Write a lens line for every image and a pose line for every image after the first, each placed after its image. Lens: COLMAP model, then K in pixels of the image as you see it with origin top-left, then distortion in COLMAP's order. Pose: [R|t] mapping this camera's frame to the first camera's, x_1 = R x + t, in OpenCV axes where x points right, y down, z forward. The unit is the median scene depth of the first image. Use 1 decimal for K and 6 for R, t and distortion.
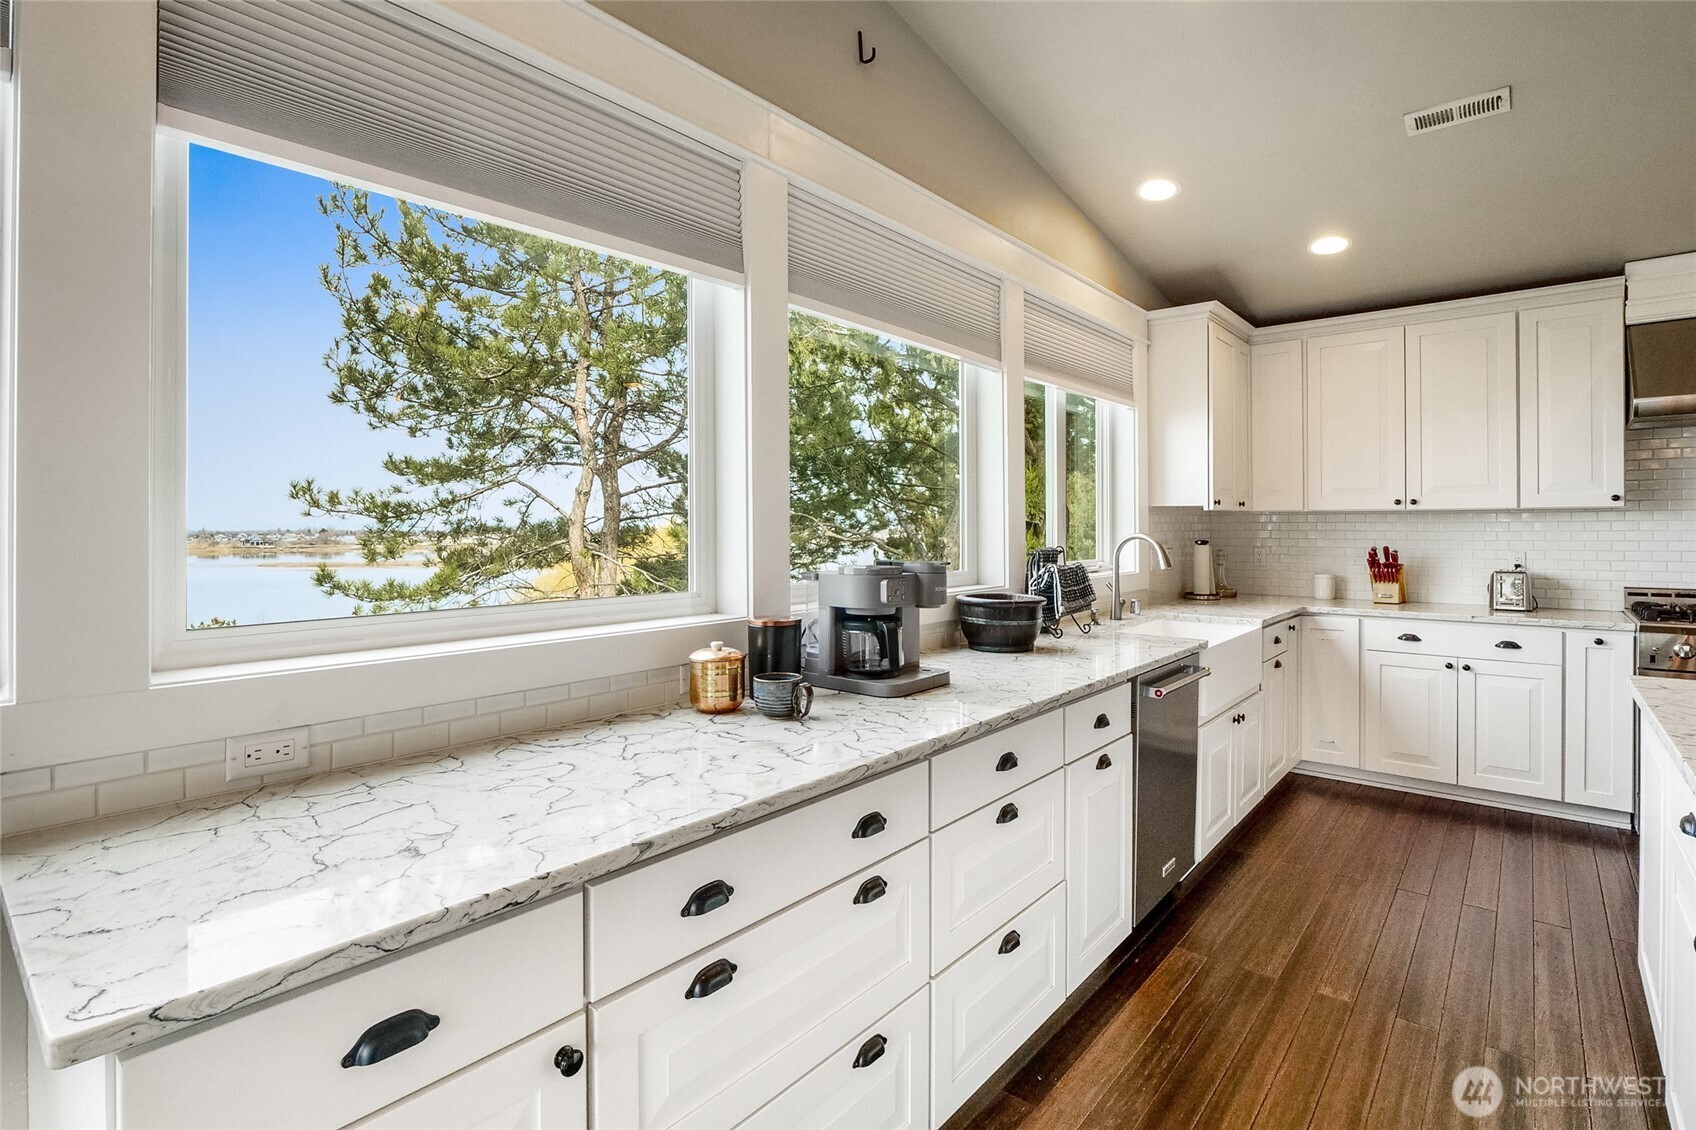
lens RADIAL K [[805.4, 0, 848.7], [0, 805.4, 524.2], [0, 0, 1]] dist [-0.013190, -0.000300]
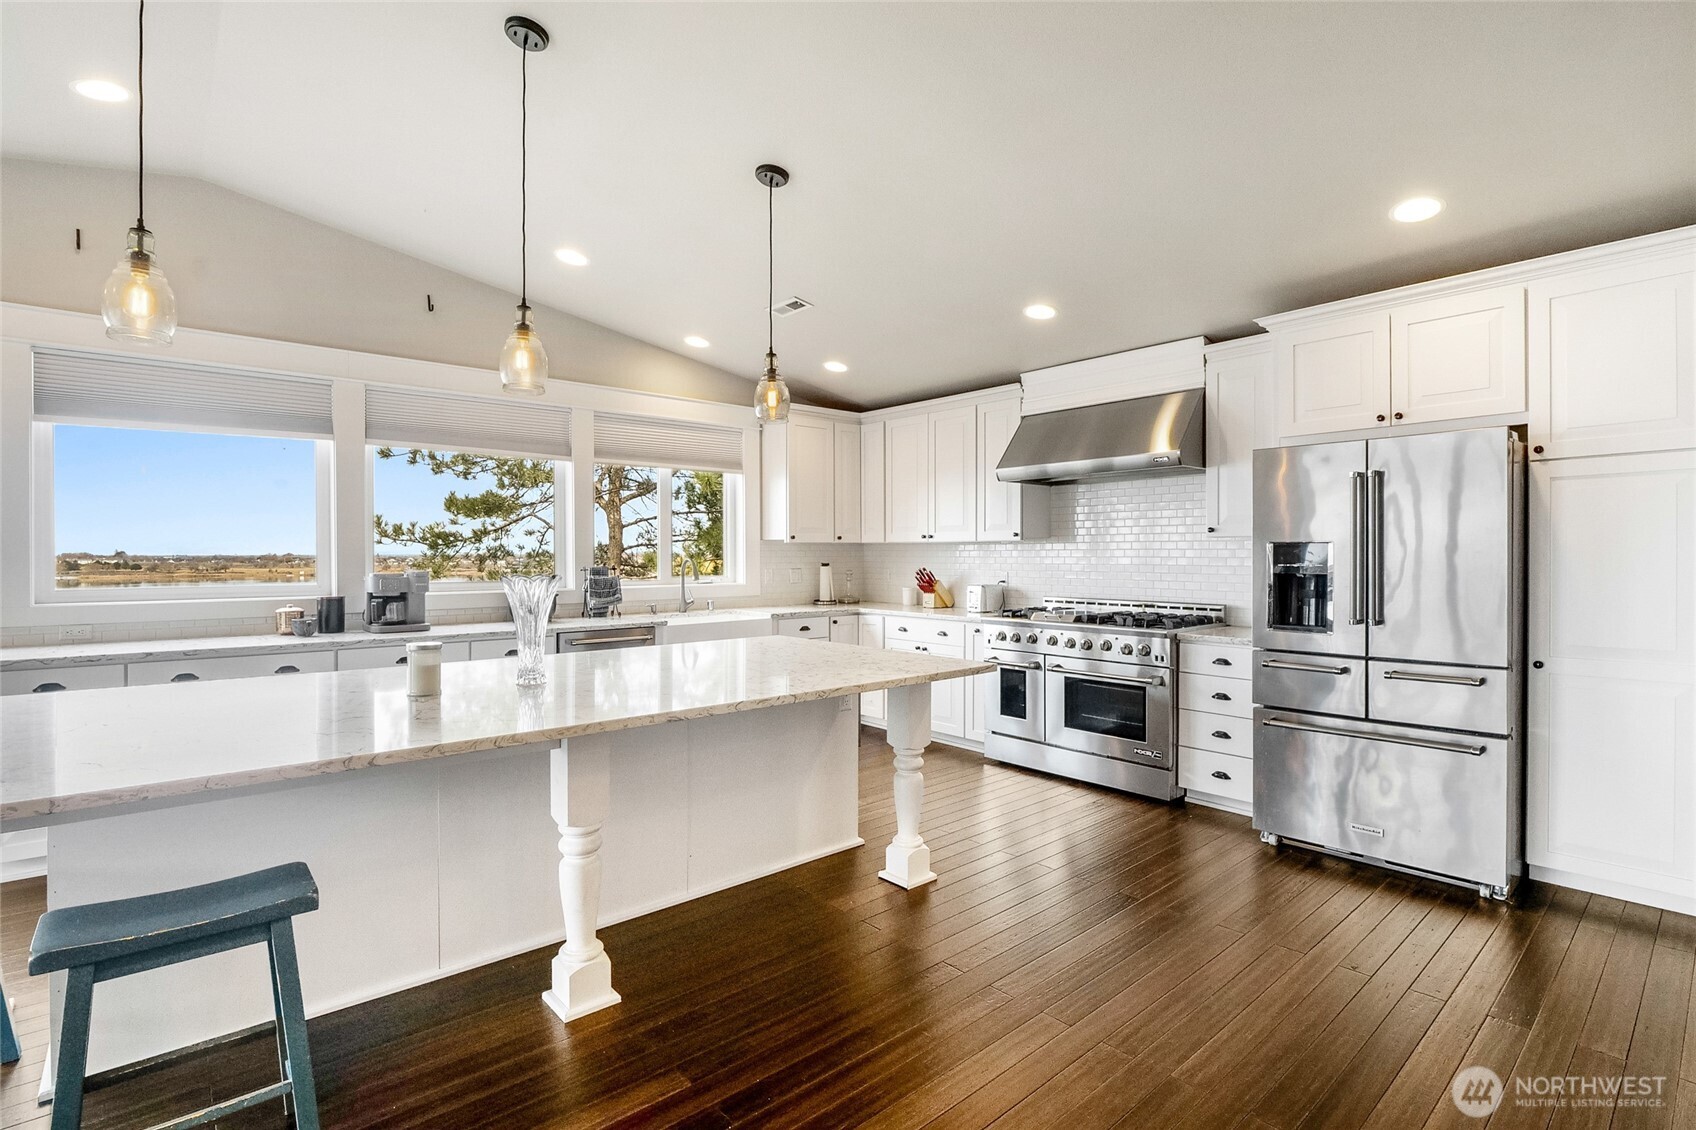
lens RADIAL K [[803.5, 0, 849.3], [0, 803.5, 552.1], [0, 0, 1]] dist [-0.008612, -0.000255]
pose [[0.988580, 0.001300, -0.150694, 0.253207], [-0.000823, 0.999994, 0.003230, -0.001523], [0.150697, -0.003069, 0.988575, -0.144942]]
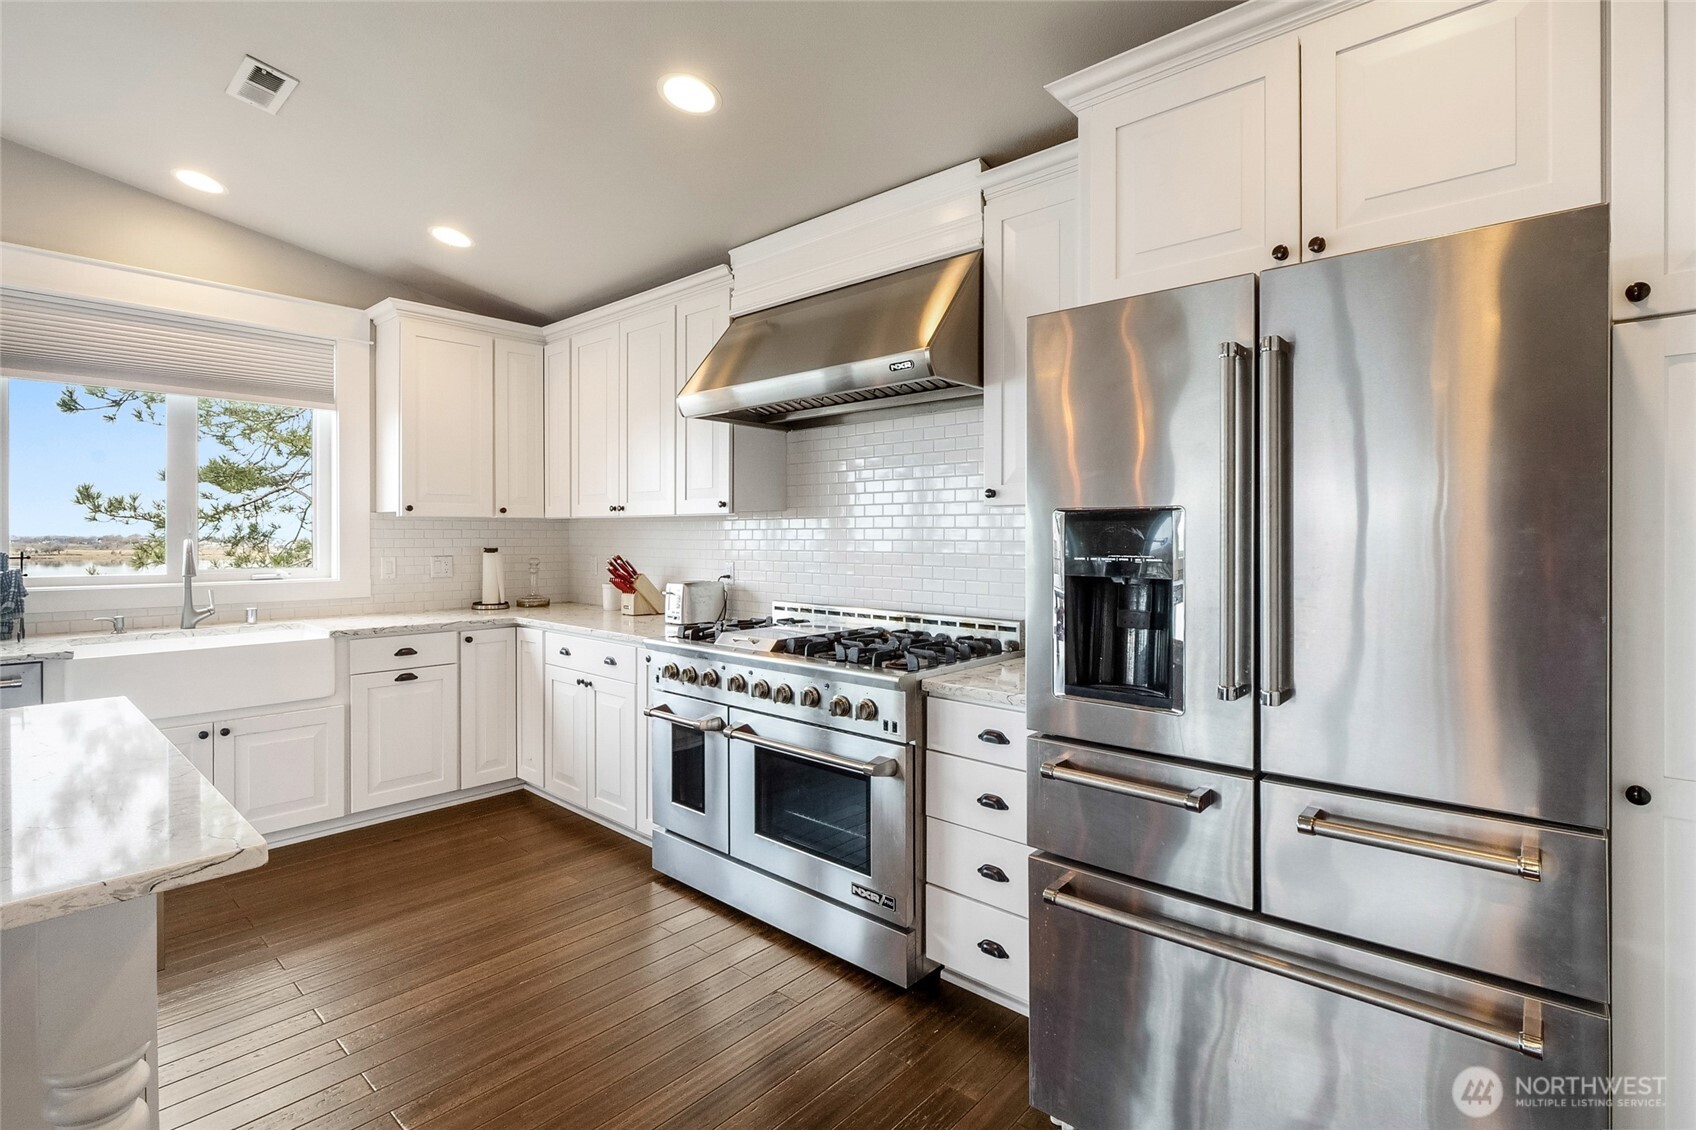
lens RADIAL K [[787.3, 0, 846.3], [0, 787.3, 530.0], [0, 0, 1]] dist [-0.000865, 0.000038]
pose [[0.999379, 0.004887, -0.034888, 0.326521], [-0.005015, 0.999981, -0.003566, -0.000169], [0.034870, 0.003739, 0.999385, 0.025097]]
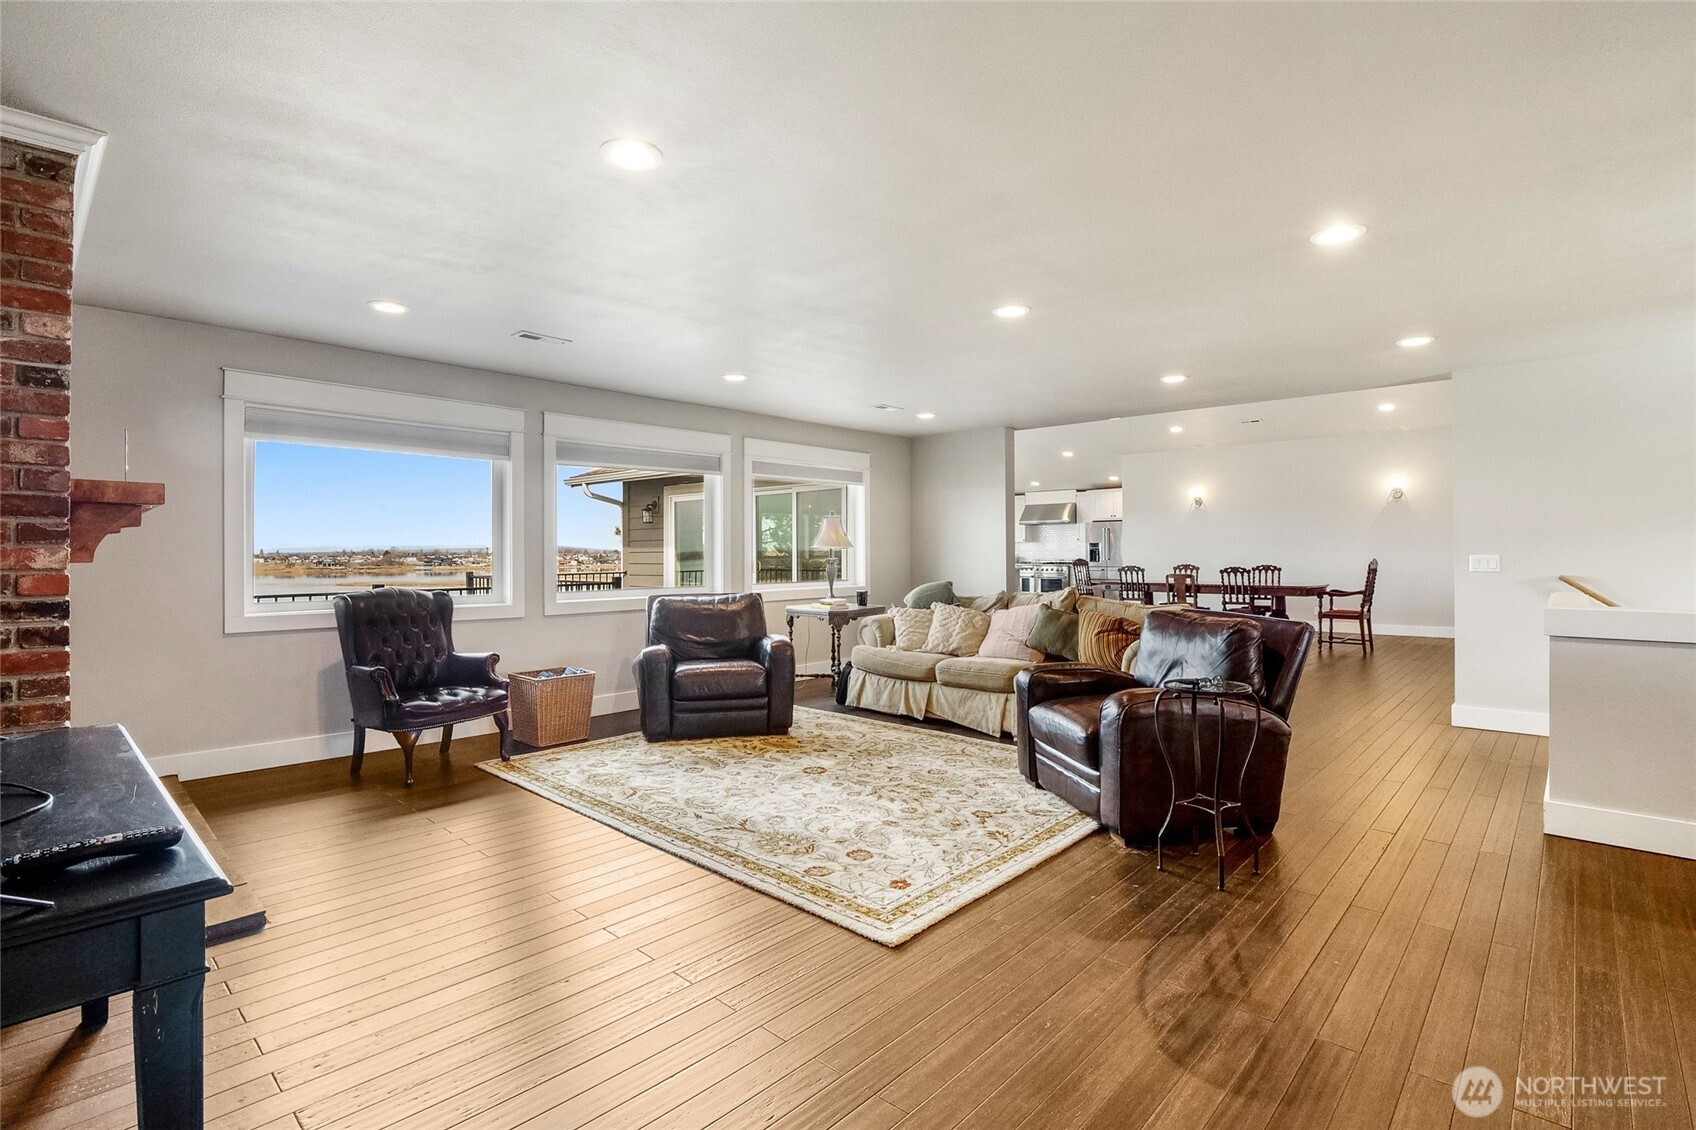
lens RADIAL K [[803.5, 0, 849.3], [0, 803.5, 552.1], [0, 0, 1]] dist [-0.008612, -0.000255]
pose [[0.999236, -0.003882, -0.038902, 0.021525], [0.004253, 0.999946, 0.009445, -0.002923], [0.038863, -0.009604, 0.999198, -1.152902]]
